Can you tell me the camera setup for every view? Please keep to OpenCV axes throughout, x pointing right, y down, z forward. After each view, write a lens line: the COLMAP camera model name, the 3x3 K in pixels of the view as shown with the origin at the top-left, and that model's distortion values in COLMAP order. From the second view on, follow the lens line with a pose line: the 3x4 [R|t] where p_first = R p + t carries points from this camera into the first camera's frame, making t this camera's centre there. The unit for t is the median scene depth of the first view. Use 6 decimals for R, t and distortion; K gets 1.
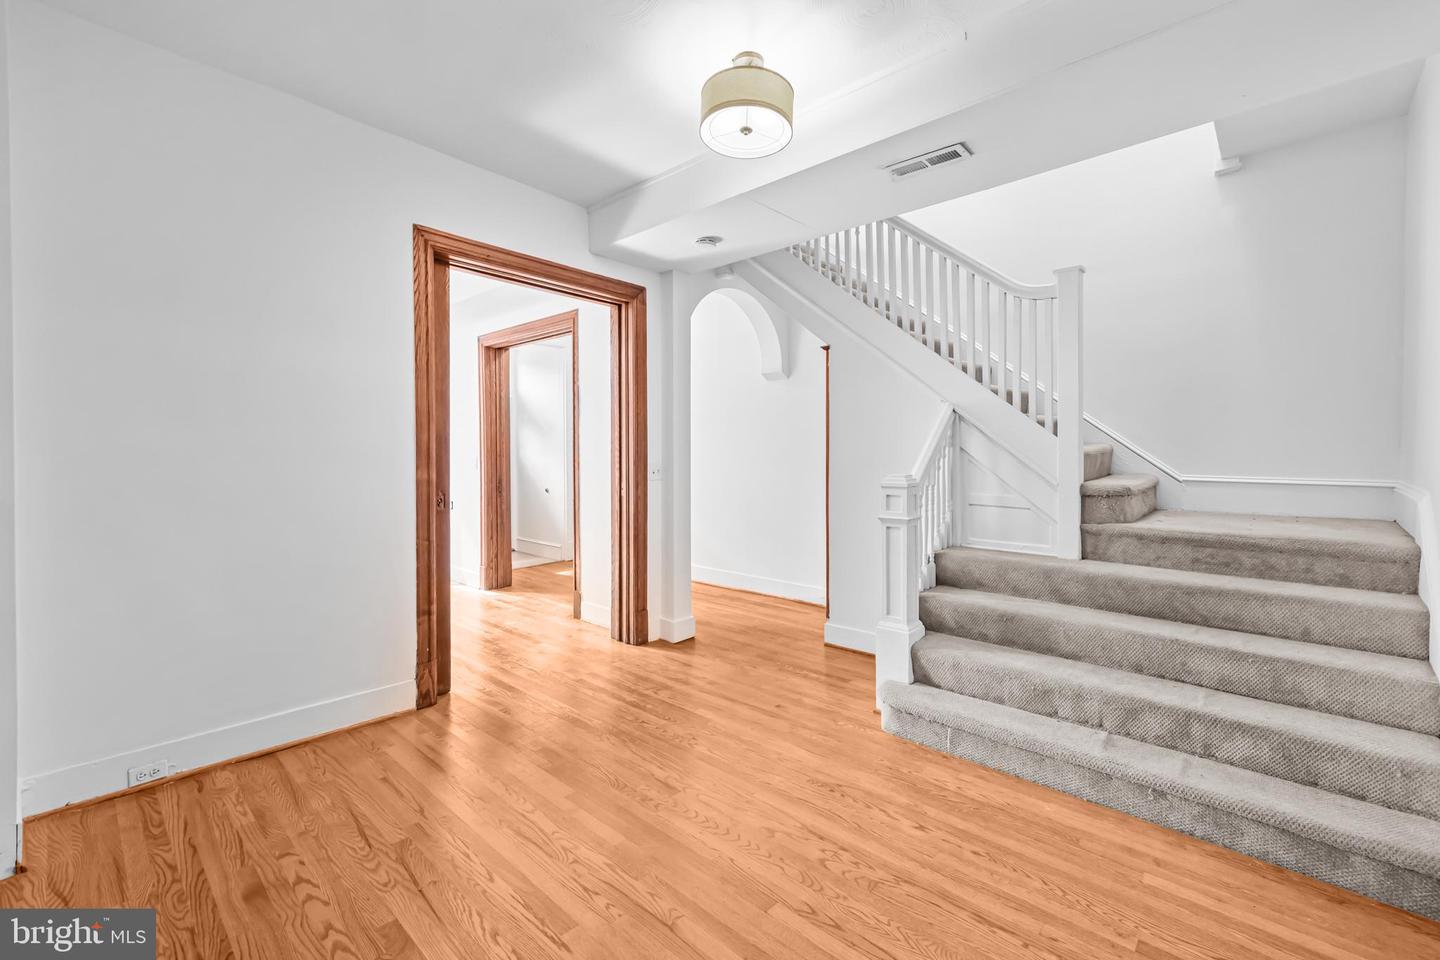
lens RADIAL K [[608.8, 0, 720.8], [0, 608.8, 469.0], [0, 0, 1]] dist [0.003810, 0.000094]
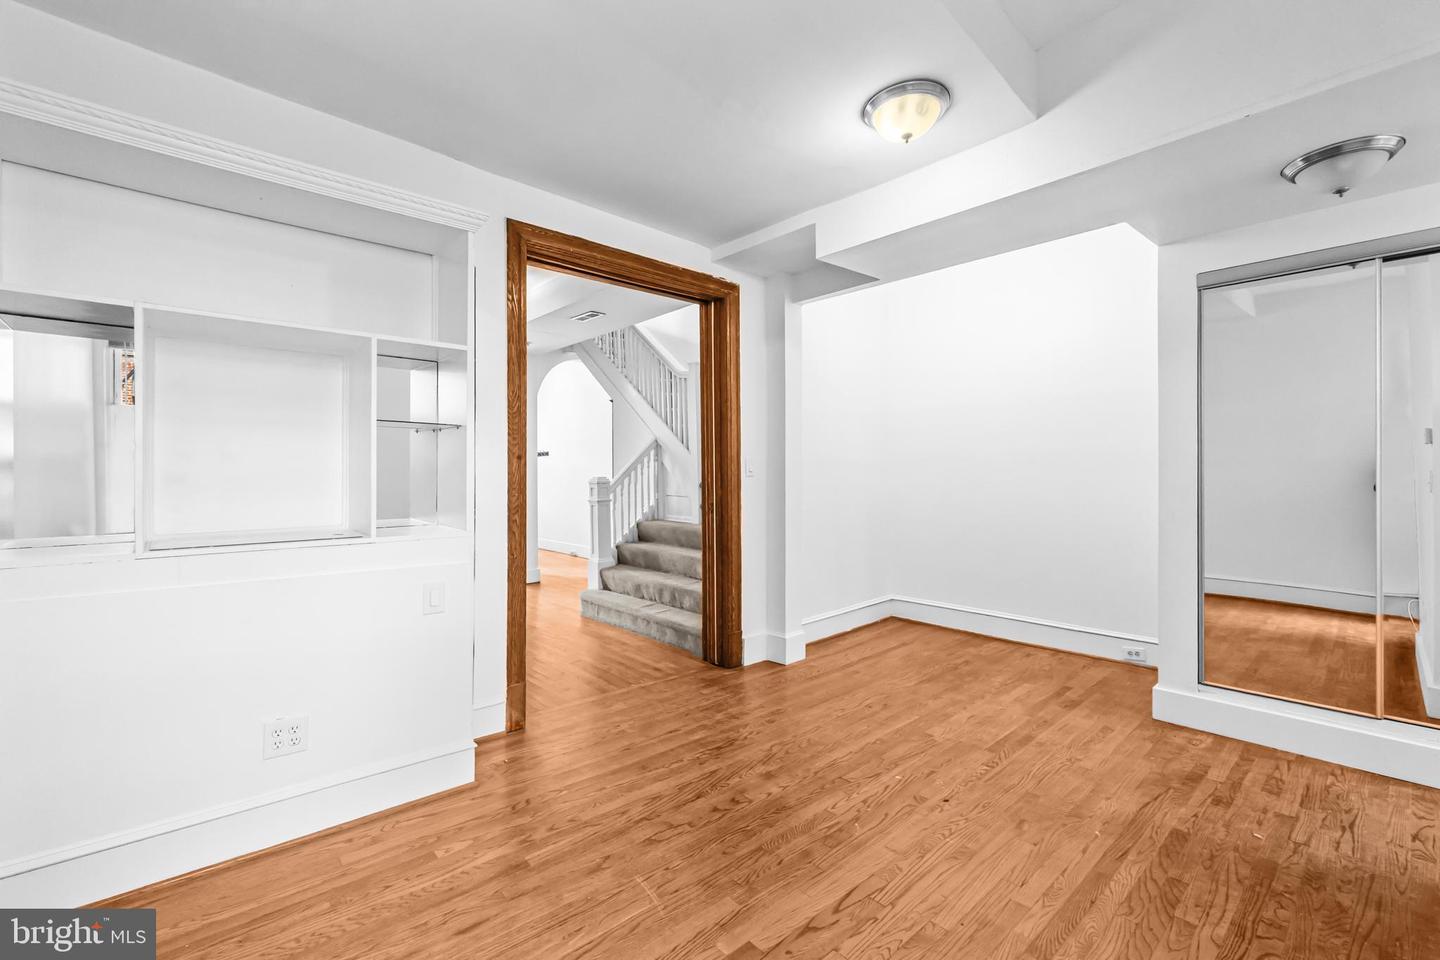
lens RADIAL K [[608.8, 0, 720.8], [0, 608.8, 469.0], [0, 0, 1]] dist [0.003810, 0.000094]
pose [[0.996831, -0.000781, -0.079541, 0.850801], [-0.001164, 0.999702, -0.024392, 0.030752], [0.079536, 0.024407, 0.996533, -0.849358]]
